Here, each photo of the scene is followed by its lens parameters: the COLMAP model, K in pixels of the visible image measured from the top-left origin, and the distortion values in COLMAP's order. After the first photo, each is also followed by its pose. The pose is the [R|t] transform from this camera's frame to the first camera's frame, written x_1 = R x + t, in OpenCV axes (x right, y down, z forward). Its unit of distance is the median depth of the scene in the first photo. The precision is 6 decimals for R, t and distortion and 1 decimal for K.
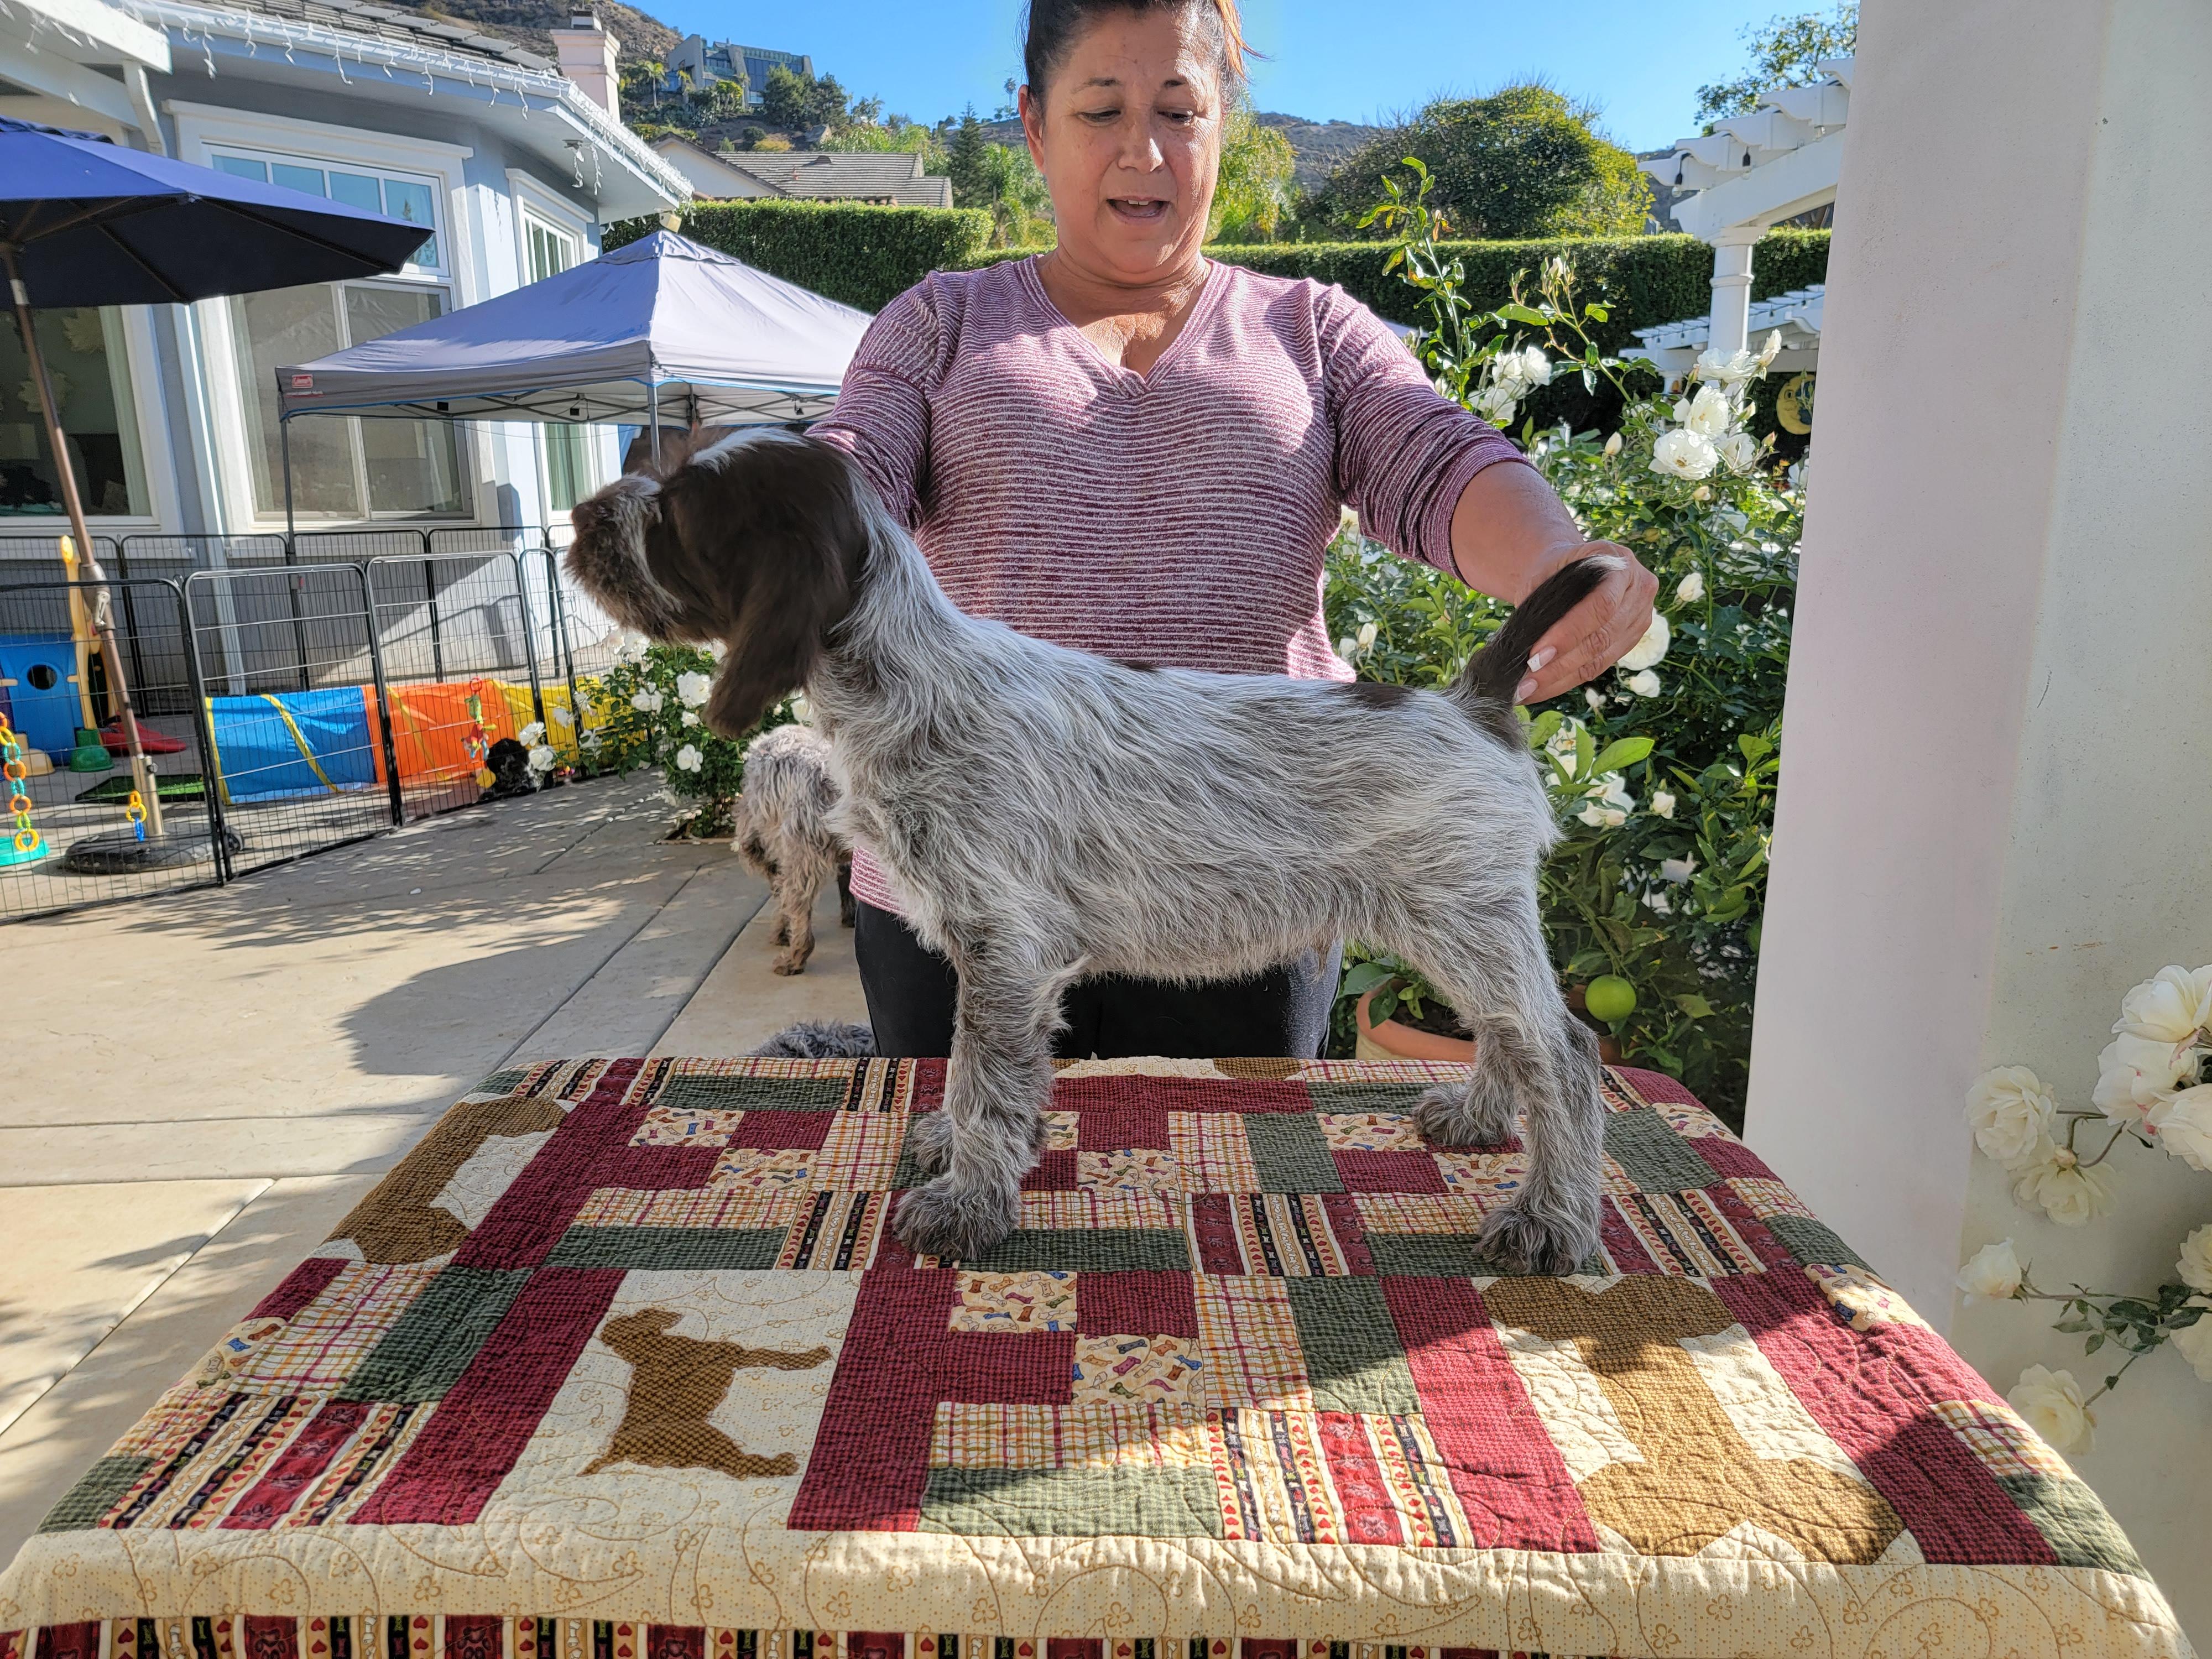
lens RADIAL K [[1534.2, 0, 1104.9], [0, 1534.2, 832.9], [0, 0, 1]] dist [0.069213, -0.063163]
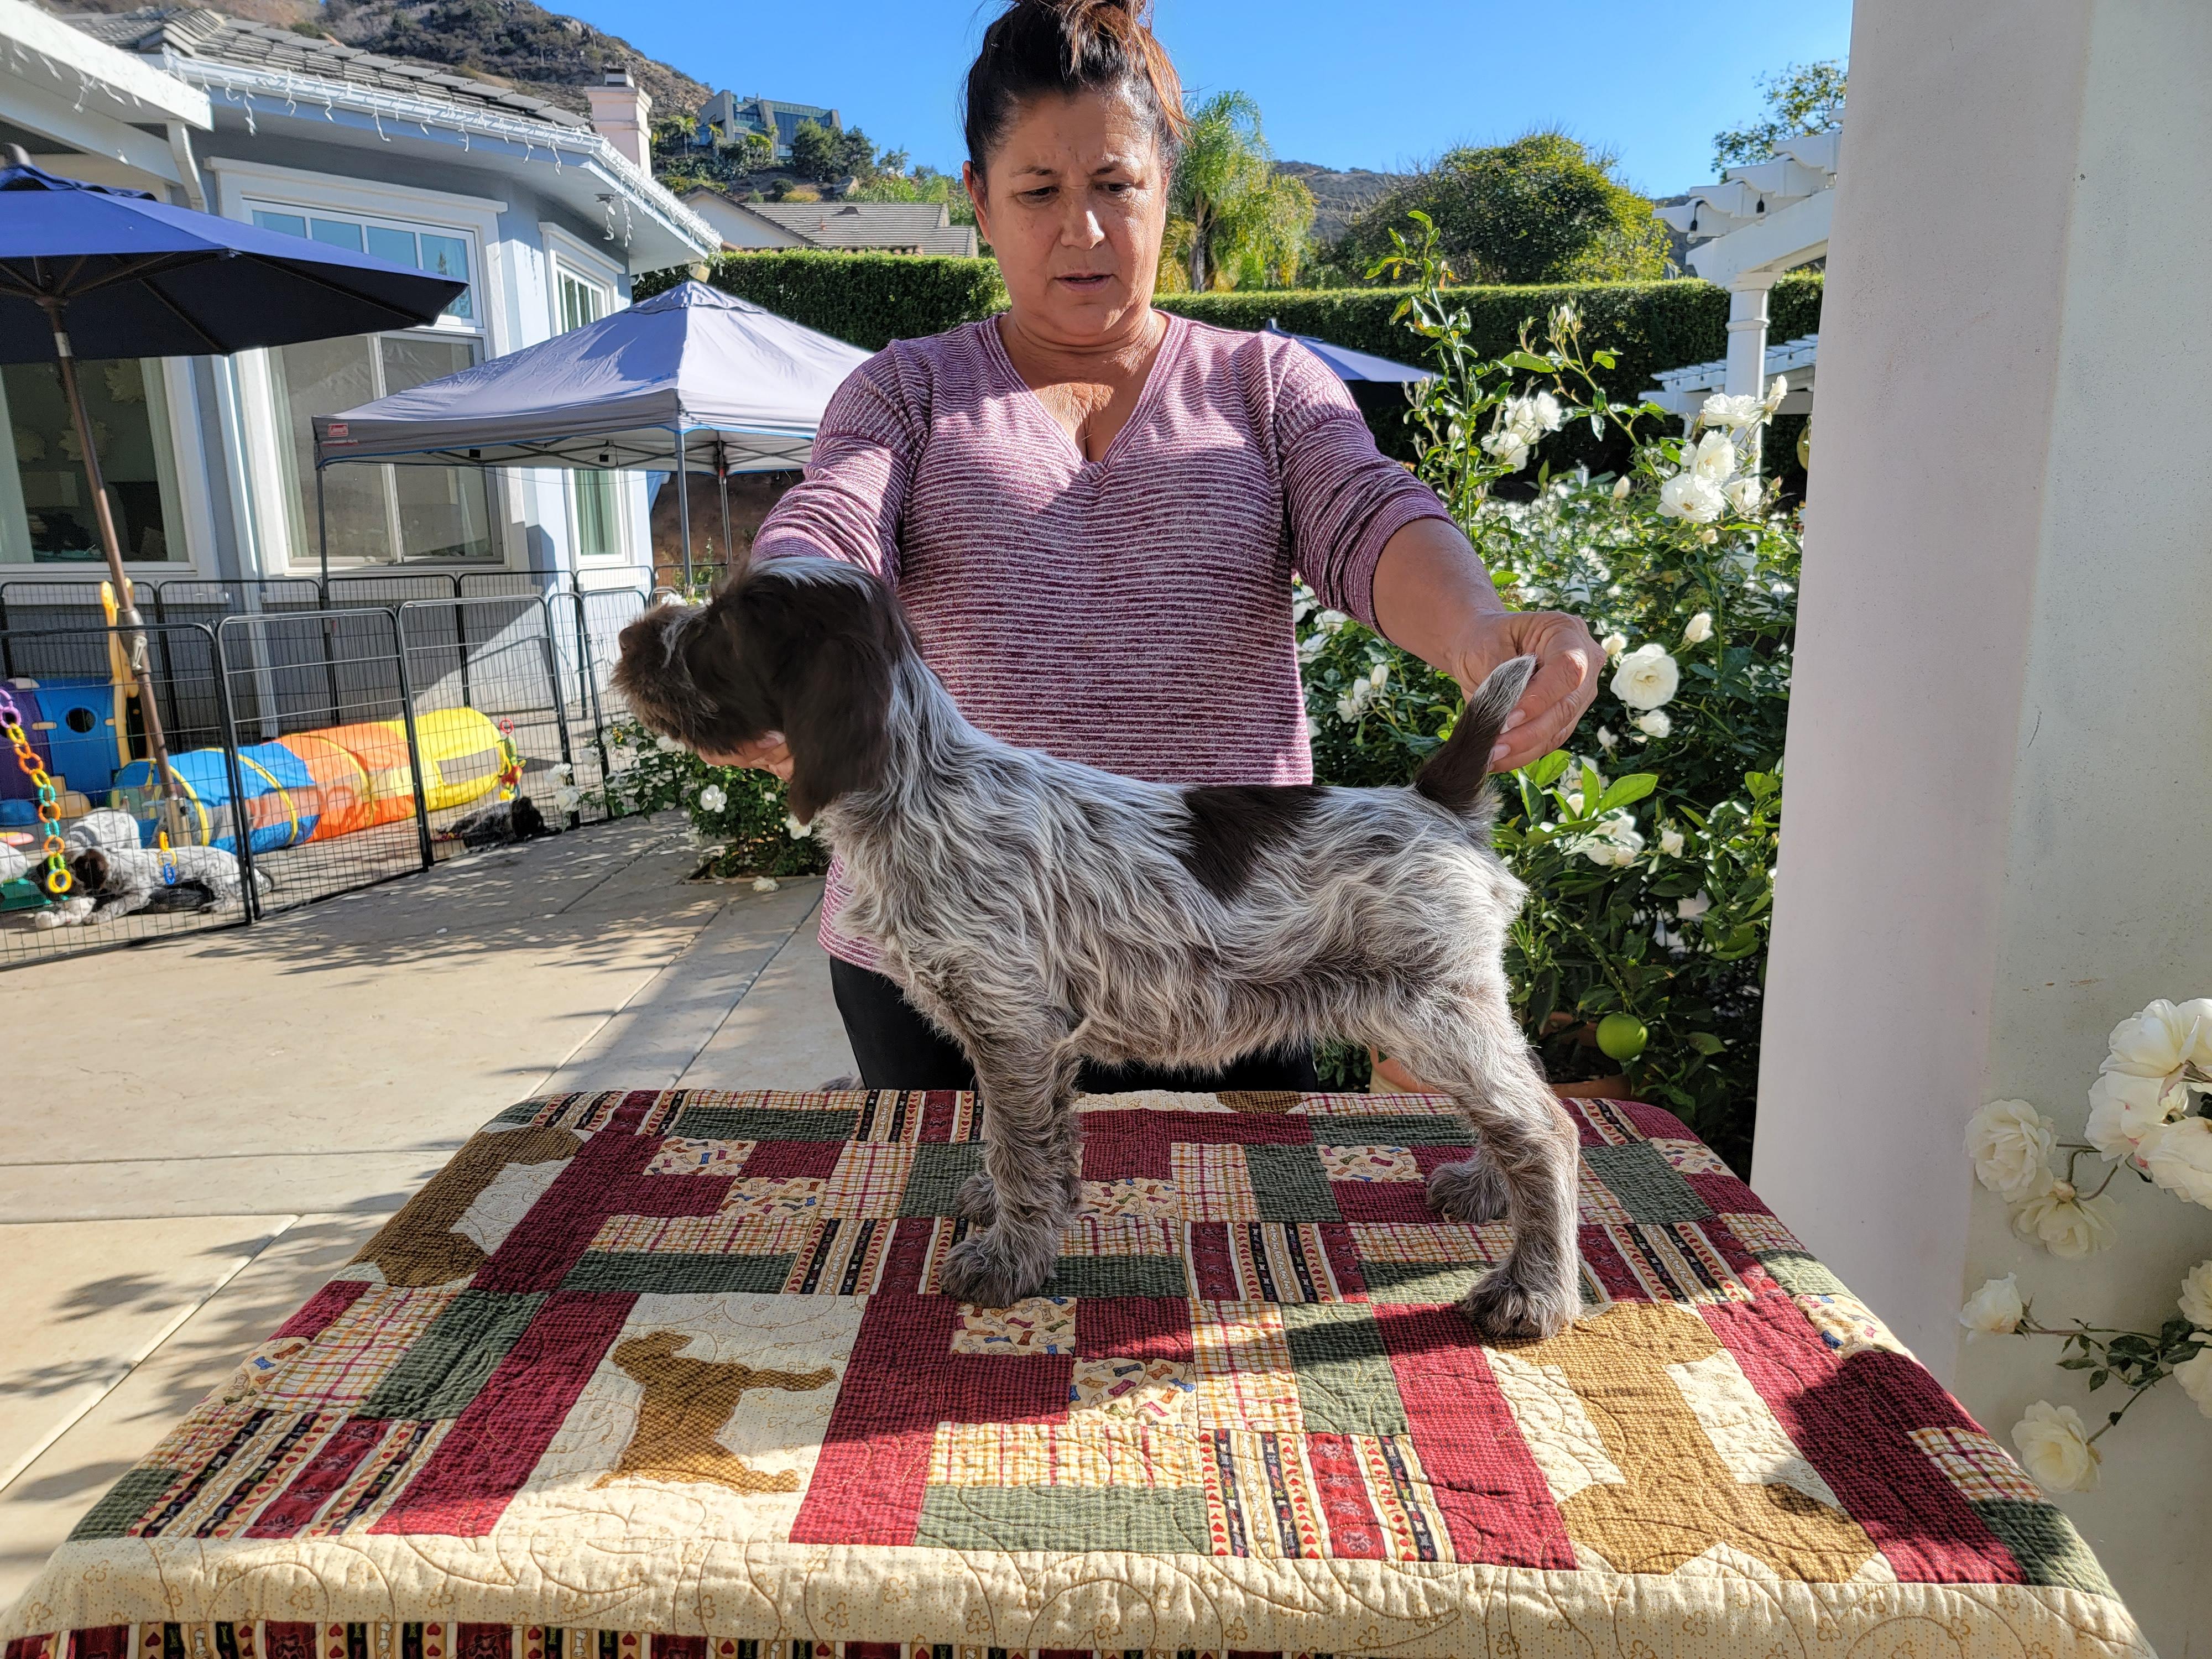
lens RADIAL K [[1535.5, 0, 1106.0], [0, 1535.5, 829.5], [0, 0, 1]] dist [0.066908, -0.060188]
pose [[0.999898, -0.000527, -0.014265, 0.012178], [0.000121, 0.999594, -0.028484, 0.002630], [0.014274, 0.028479, 0.999492, -0.024645]]
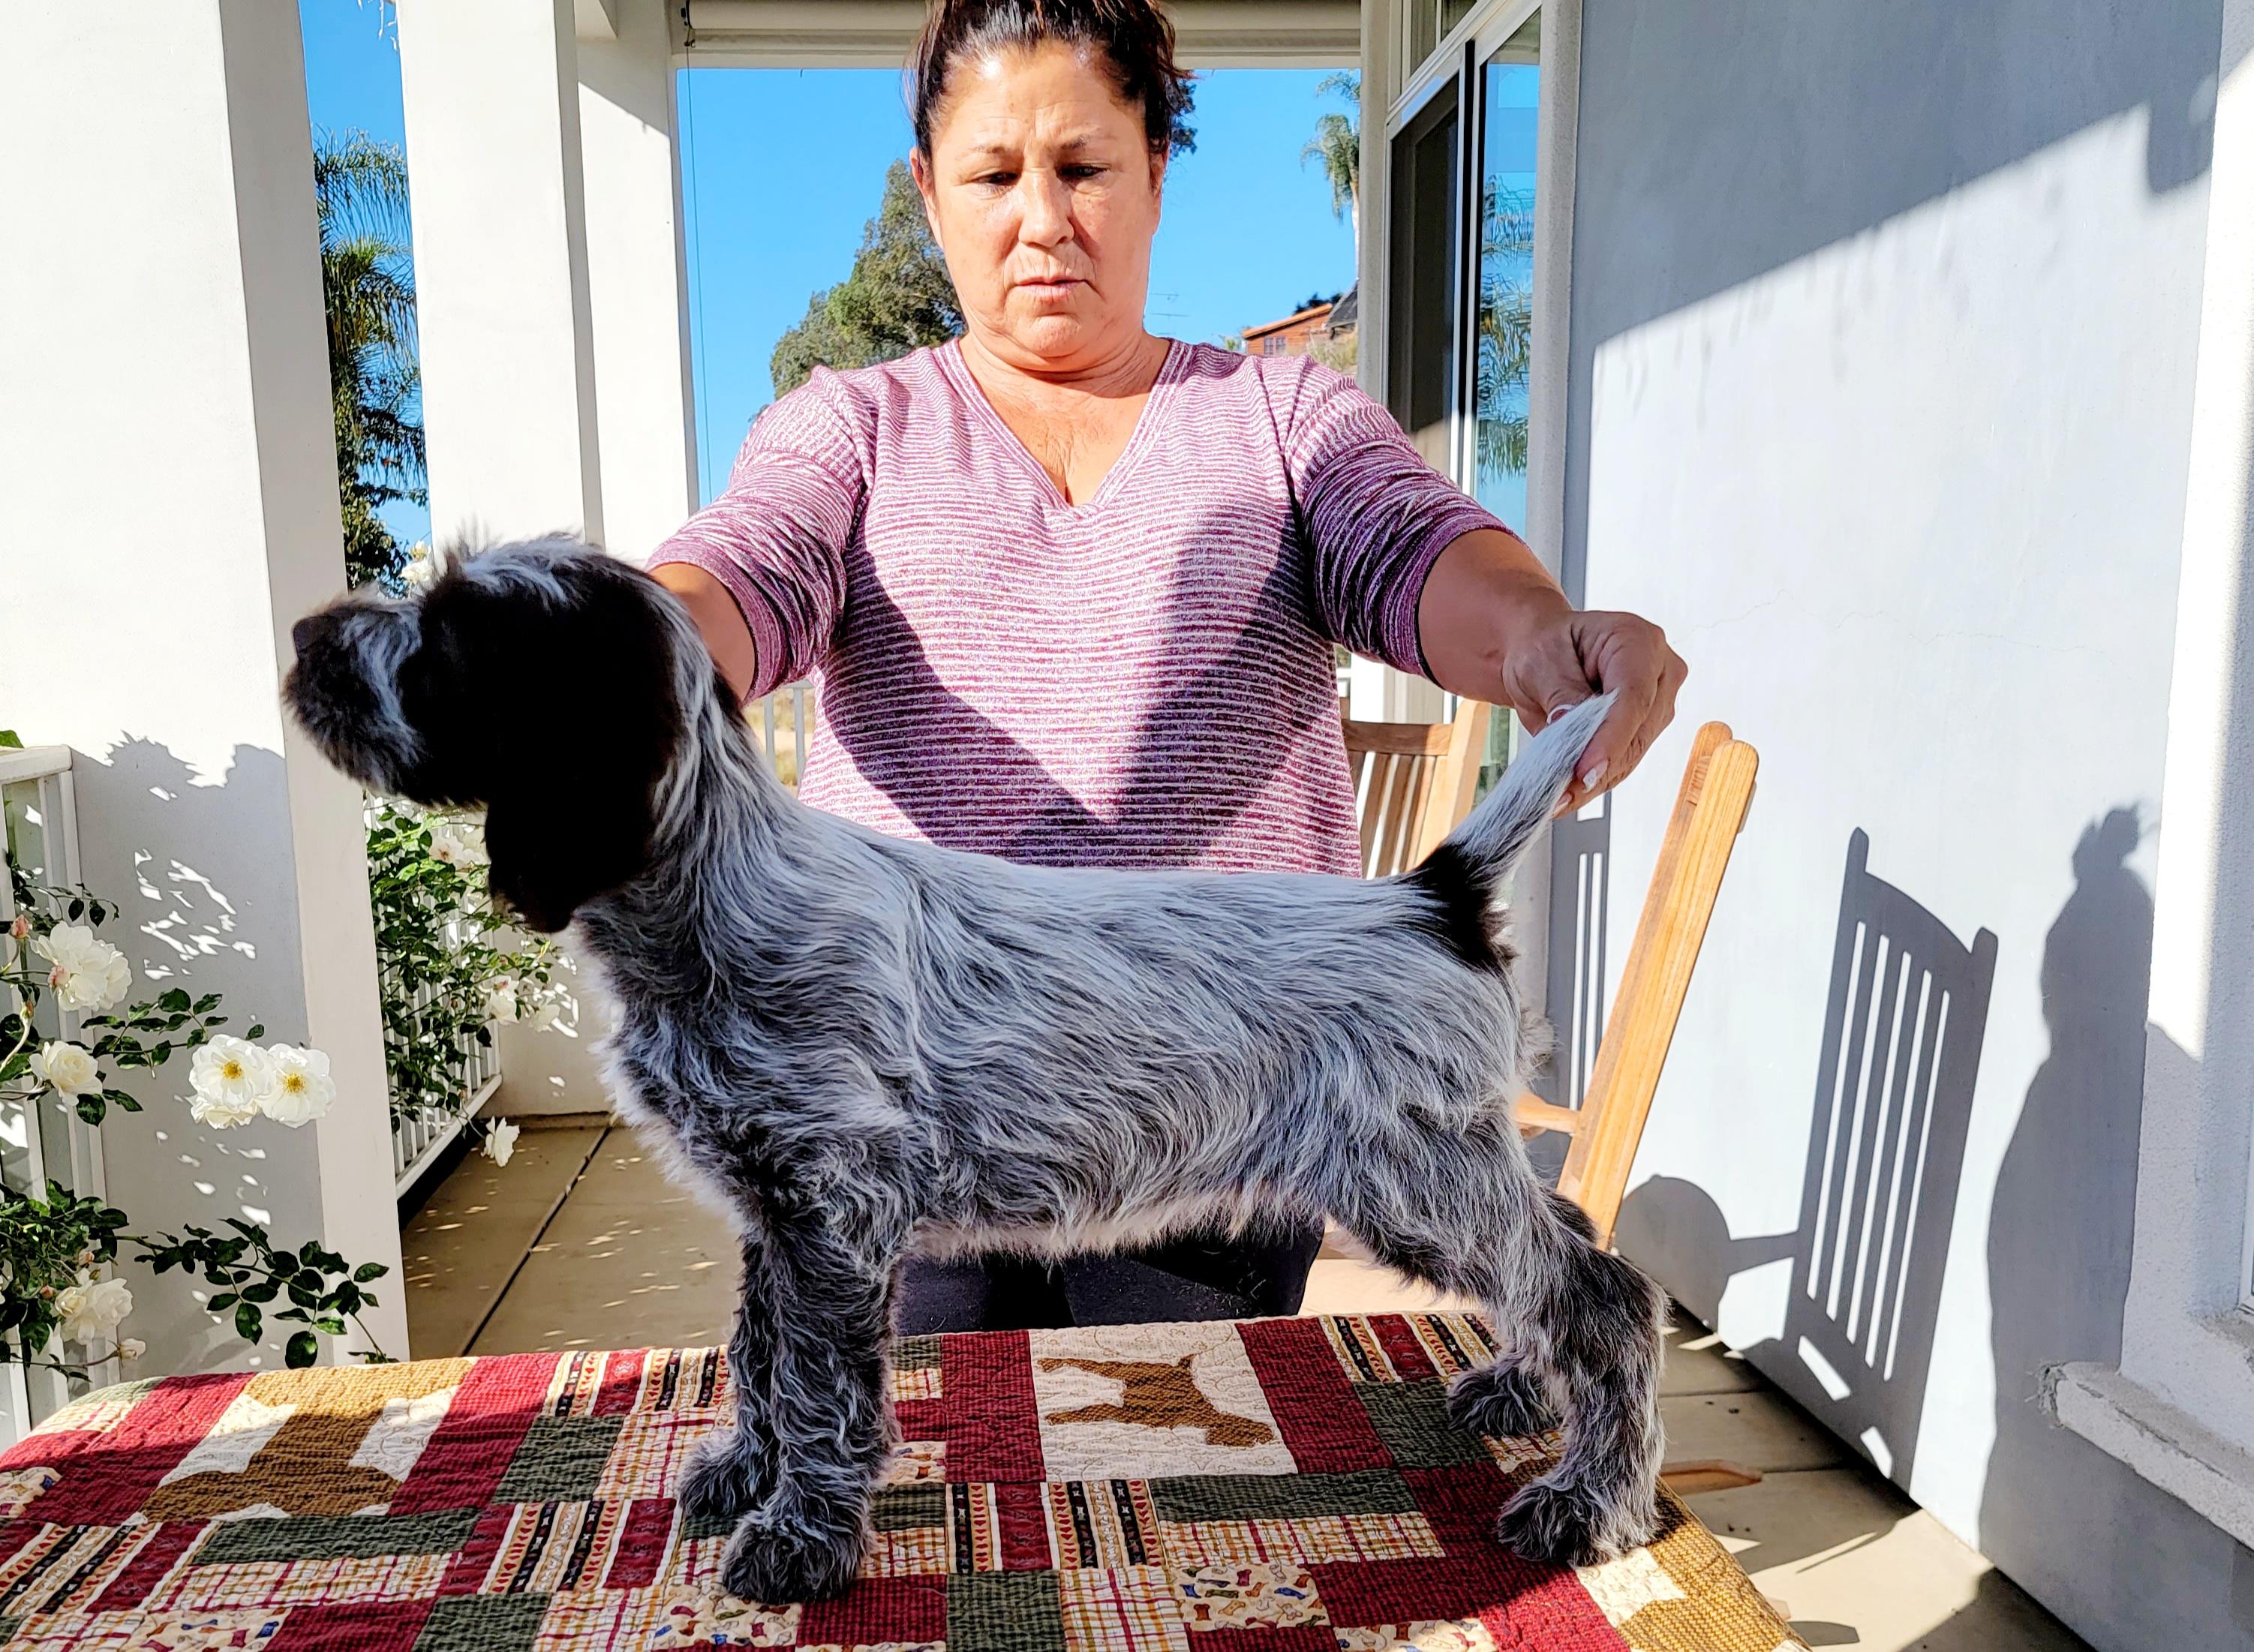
lens RADIAL K [[2084.1, 0, 1127.0], [0, 2084.1, 826.0], [0, 0, 1]] dist [-0.001624, -0.001654]
pose [[-0.996446, 0.027068, -0.079766, -0.087136], [0.001643, 0.953027, 0.302880, -0.358658], [0.084217, 0.301672, -0.949685, 1.579027]]
